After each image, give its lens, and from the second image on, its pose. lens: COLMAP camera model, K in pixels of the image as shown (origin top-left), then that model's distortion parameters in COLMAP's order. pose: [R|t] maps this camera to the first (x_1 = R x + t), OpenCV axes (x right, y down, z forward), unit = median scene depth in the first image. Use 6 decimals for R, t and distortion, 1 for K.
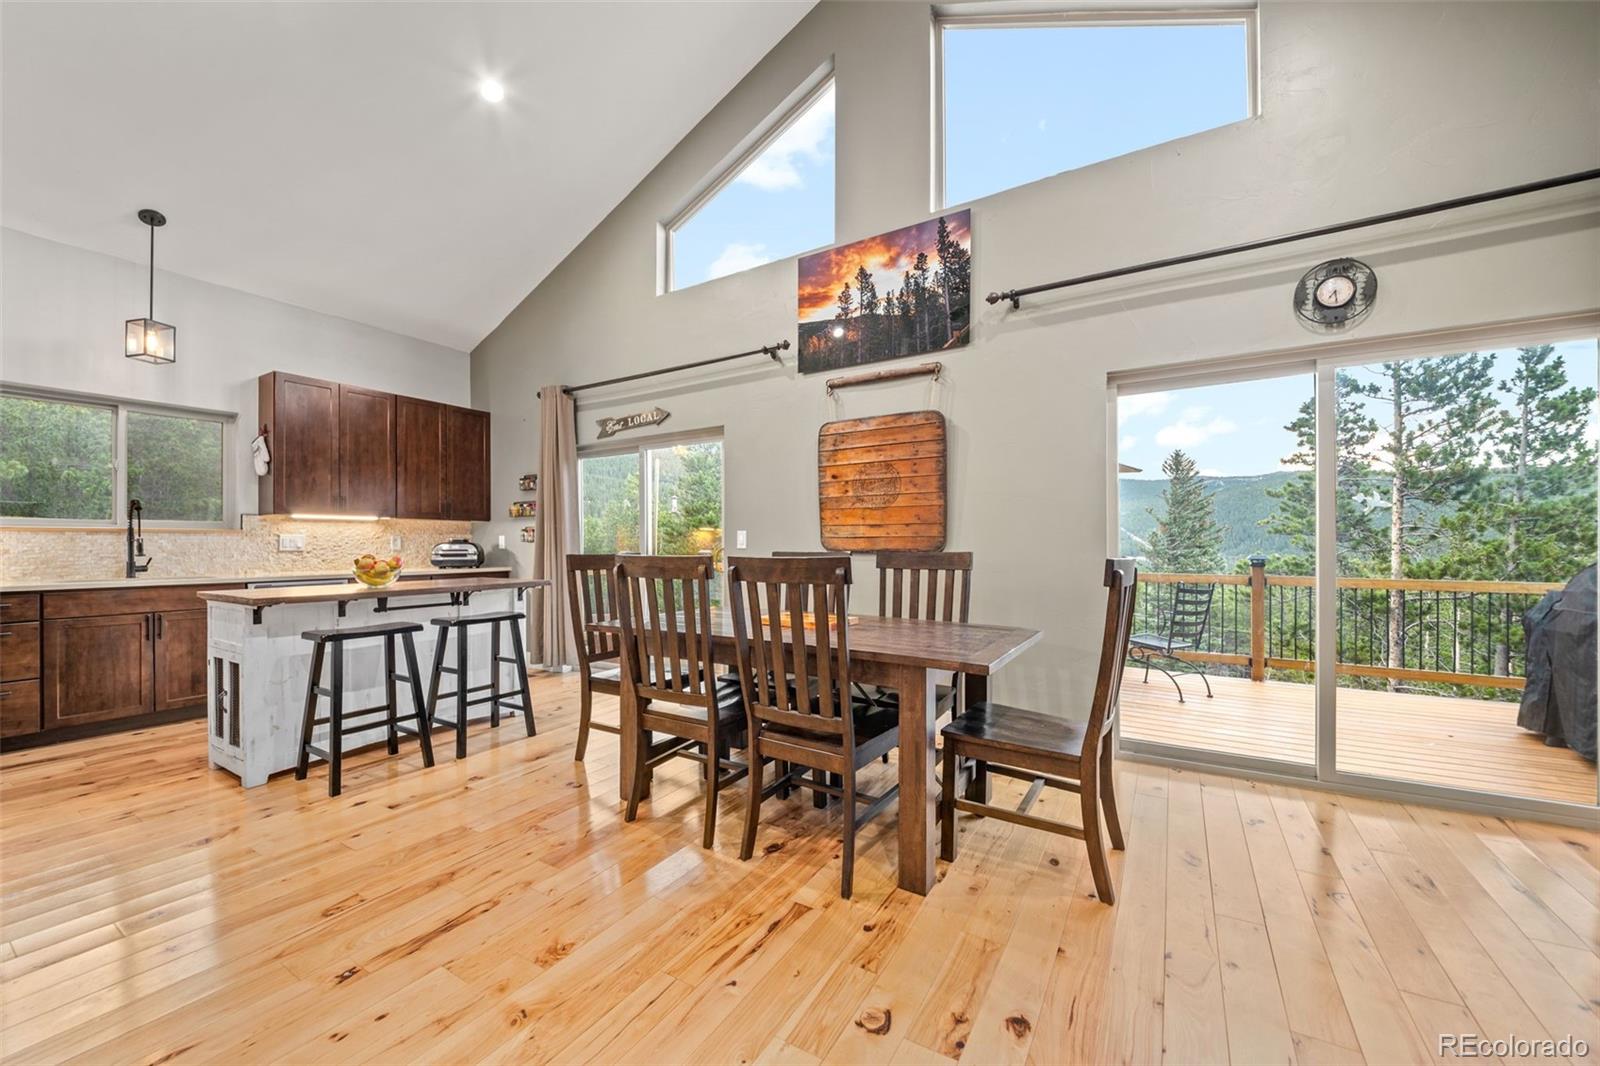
lens RADIAL K [[602.0, 0, 793.2], [0, 602.0, 544.3], [0, 0, 1]] dist [0.003543, -0.008215]
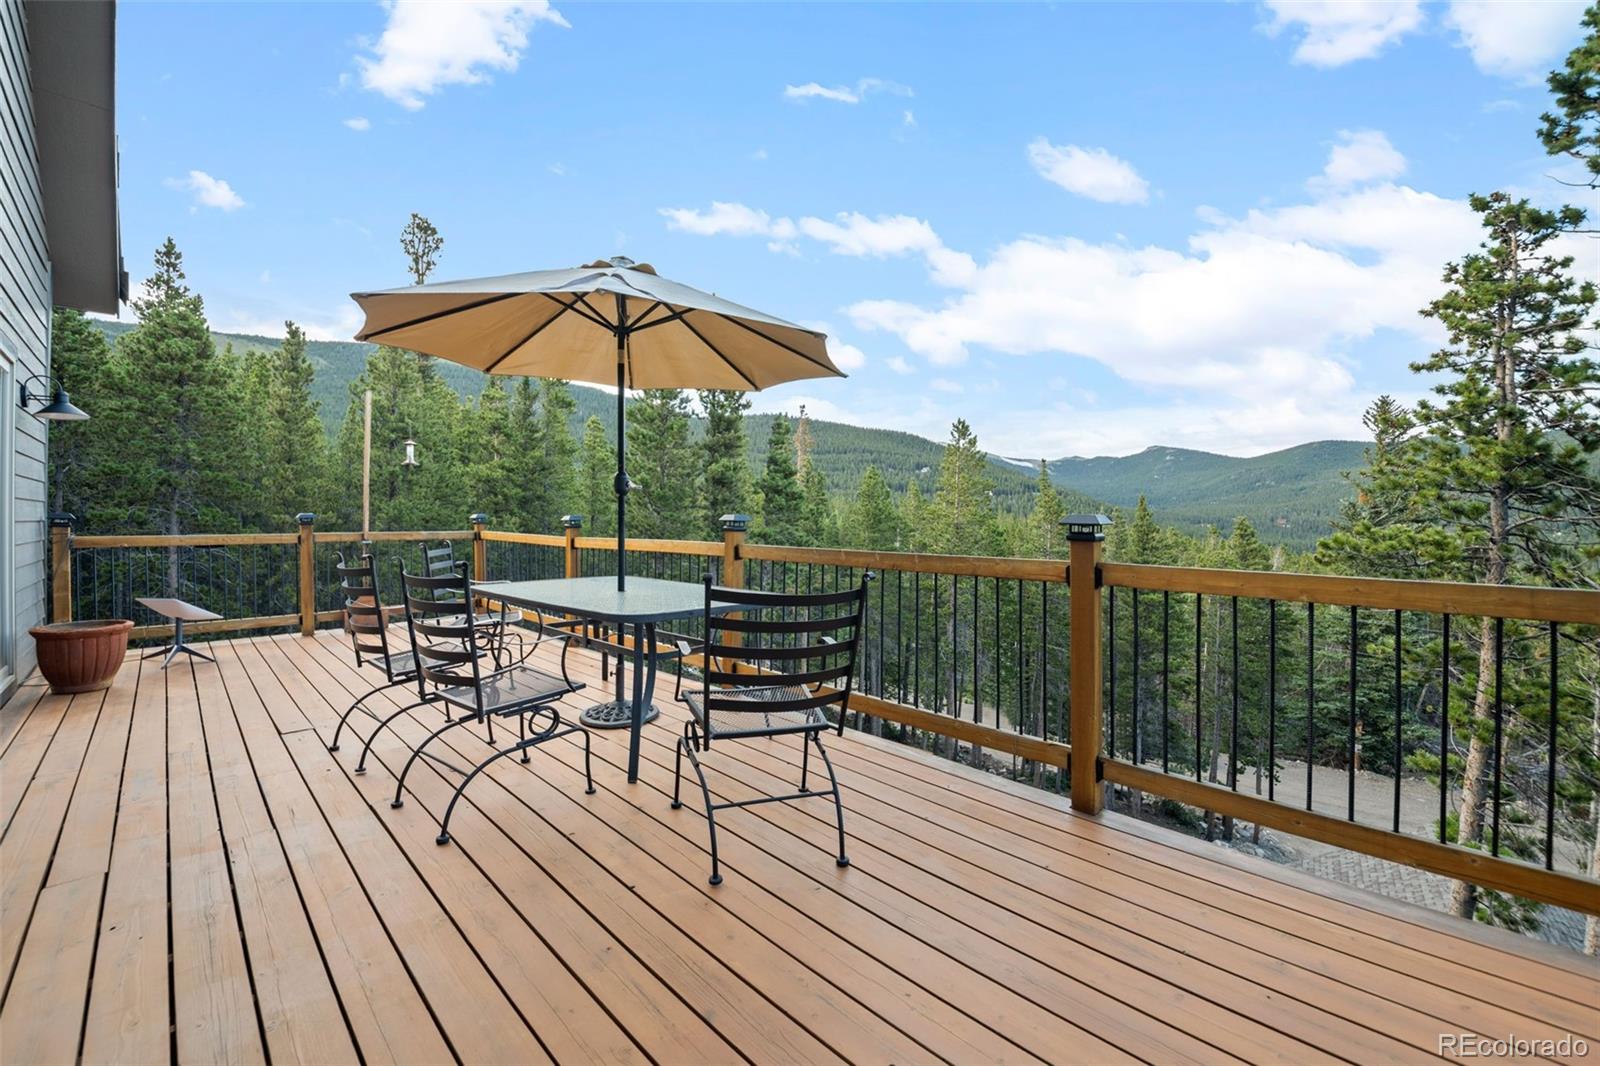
lens RADIAL K [[651.0, 0, 797.4], [0, 651.0, 513.3], [0, 0, 1]] dist [-0.013896, -0.000190]
pose [[0.980354, -0.000611, -0.197243, 0.918517], [-0.001151, 0.999960, -0.008818, 0.029639], [0.197241, 0.008872, 0.980315, 0.701842]]
